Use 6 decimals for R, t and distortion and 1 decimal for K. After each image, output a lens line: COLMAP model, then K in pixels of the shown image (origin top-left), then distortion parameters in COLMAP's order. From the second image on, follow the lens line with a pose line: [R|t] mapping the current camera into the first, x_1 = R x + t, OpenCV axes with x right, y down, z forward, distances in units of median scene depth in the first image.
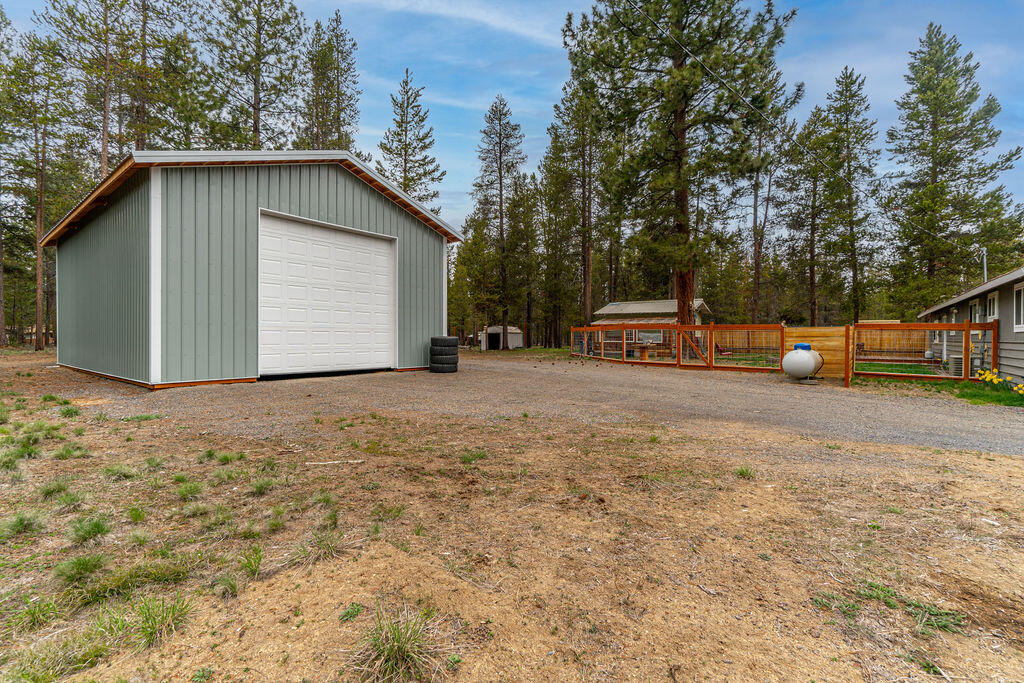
lens RADIAL K [[446.8, 0, 512.4], [0, 446.8, 336.6], [0, 0, 1]] dist [-0.006576, 0.000577]
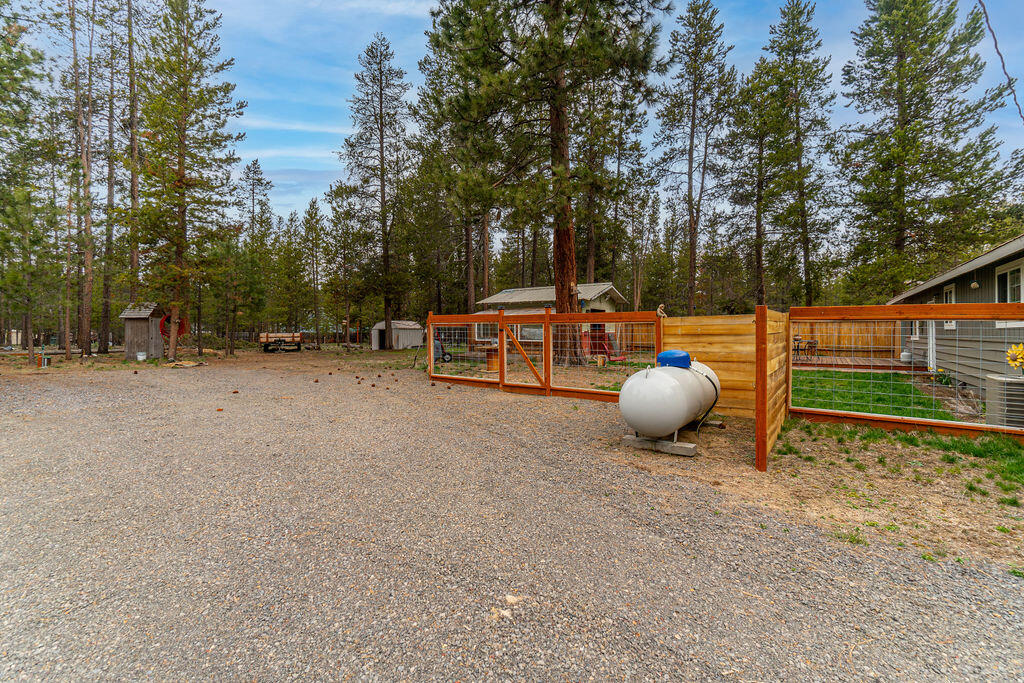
lens RADIAL K [[446.8, 0, 508.6], [0, 446.8, 327.3], [0, 0, 1]] dist [-0.006576, 0.000577]
pose [[0.998454, -0.005758, 0.055281, 0.195233], [0.006339, 0.999926, -0.010340, -0.002082], [-0.055217, 0.010674, 0.998417, 0.238699]]
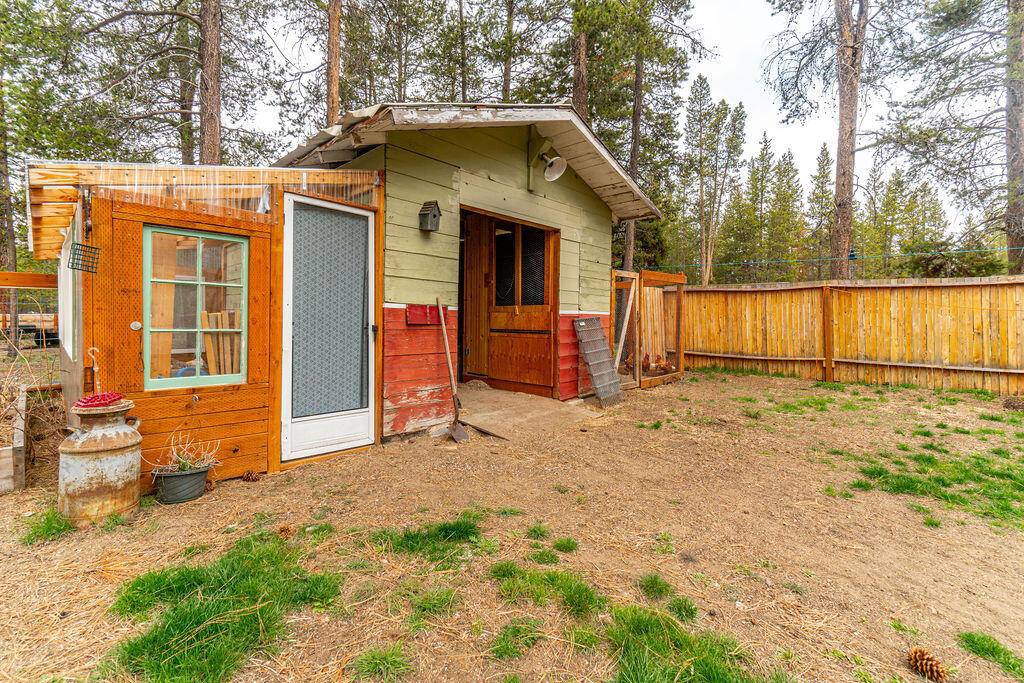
lens RADIAL K [[446.8, 0, 506.4], [0, 446.8, 314.1], [0, 0, 1]] dist [-0.006576, 0.000577]
pose [[0.996121, 0.001325, -0.087984, 0.390907], [-0.002250, 0.999943, -0.010417, 0.002029], [0.087965, 0.010574, 0.996067, 0.772795]]
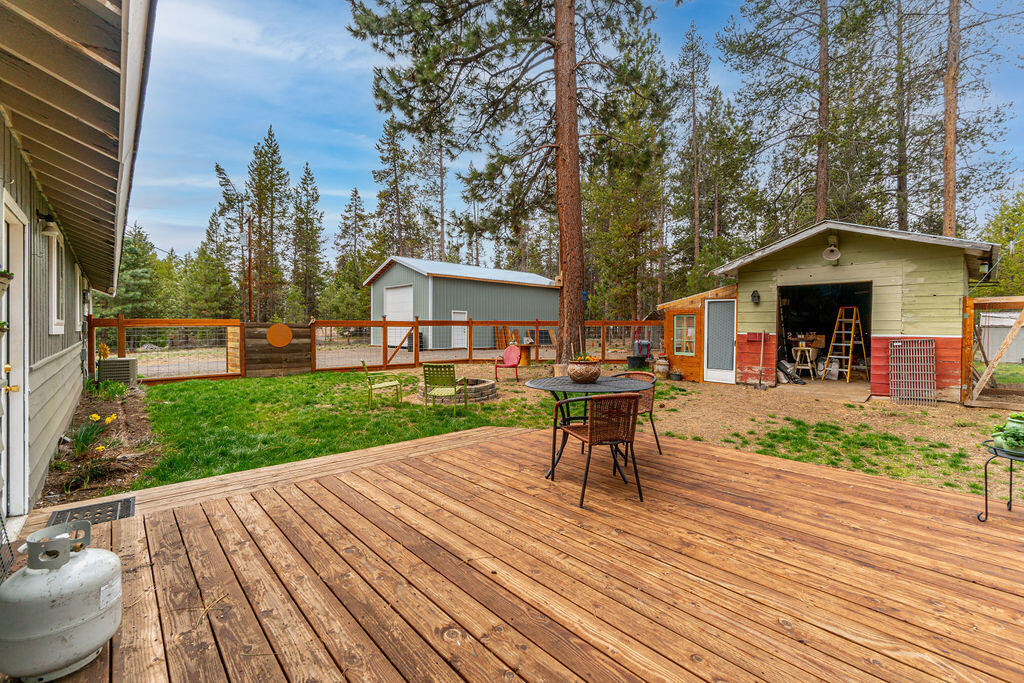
lens RADIAL K [[446.8, 0, 514.8], [0, 446.8, 336.3], [0, 0, 1]] dist [-0.006576, 0.000577]
pose [[-0.164660, 0.009150, -0.986308, 0.725333], [-0.004758, 0.999938, 0.010071, -0.002304], [0.986339, 0.006351, -0.164606, 0.785093]]
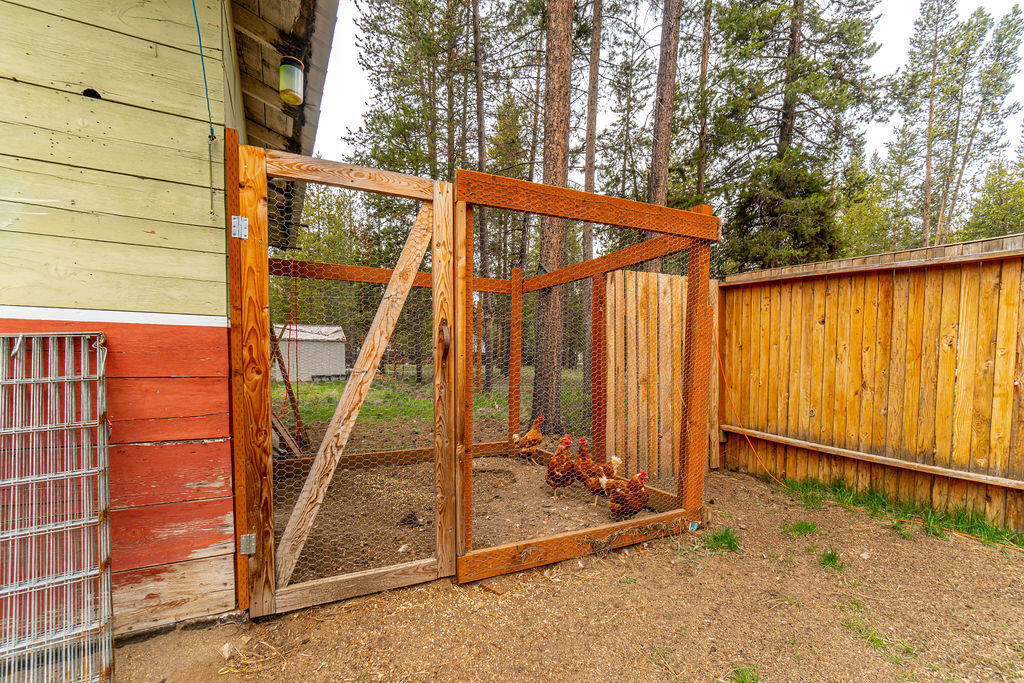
lens RADIAL K [[446.8, 0, 523.4], [0, 446.8, 385.7], [0, 0, 1]] dist [-0.006576, 0.000577]
pose [[0.913662, 0.038628, -0.404635, 0.481442], [-0.010915, 0.997447, 0.070573, 0.003030], [0.406328, -0.060063, 0.911751, 0.965221]]
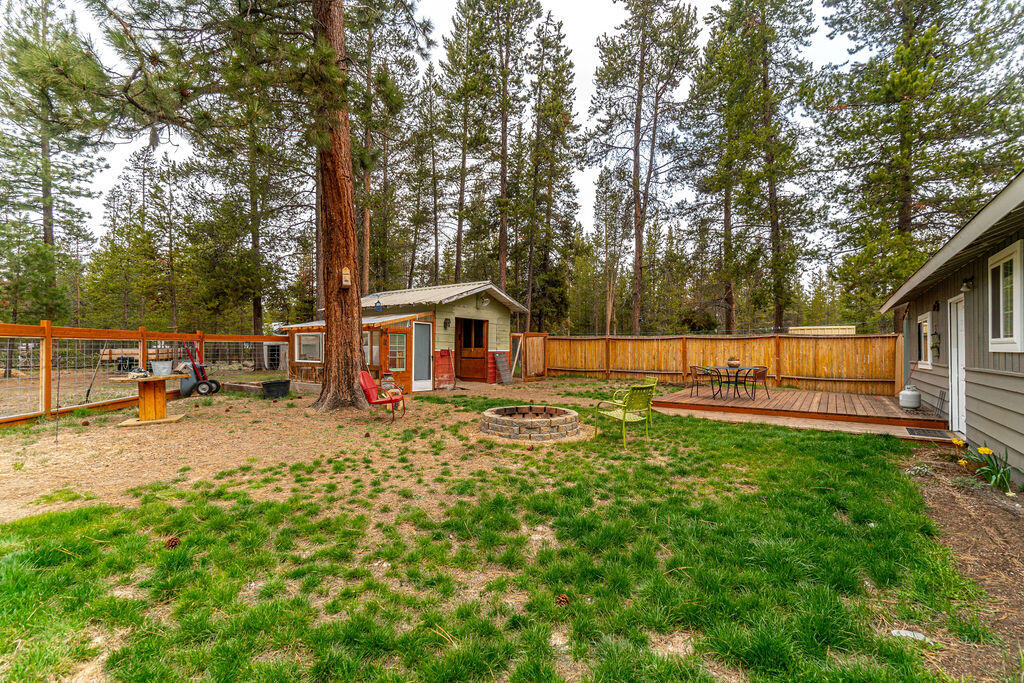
lens RADIAL K [[446.8, 0, 514.6], [0, 446.8, 343.8], [0, 0, 1]] dist [-0.006576, 0.000577]
pose [[0.998740, 0.000427, 0.050175, 0.401311], [0.000168, 0.999930, -0.011853, -0.002924], [-0.050176, 0.011847, 0.998670, 0.440332]]
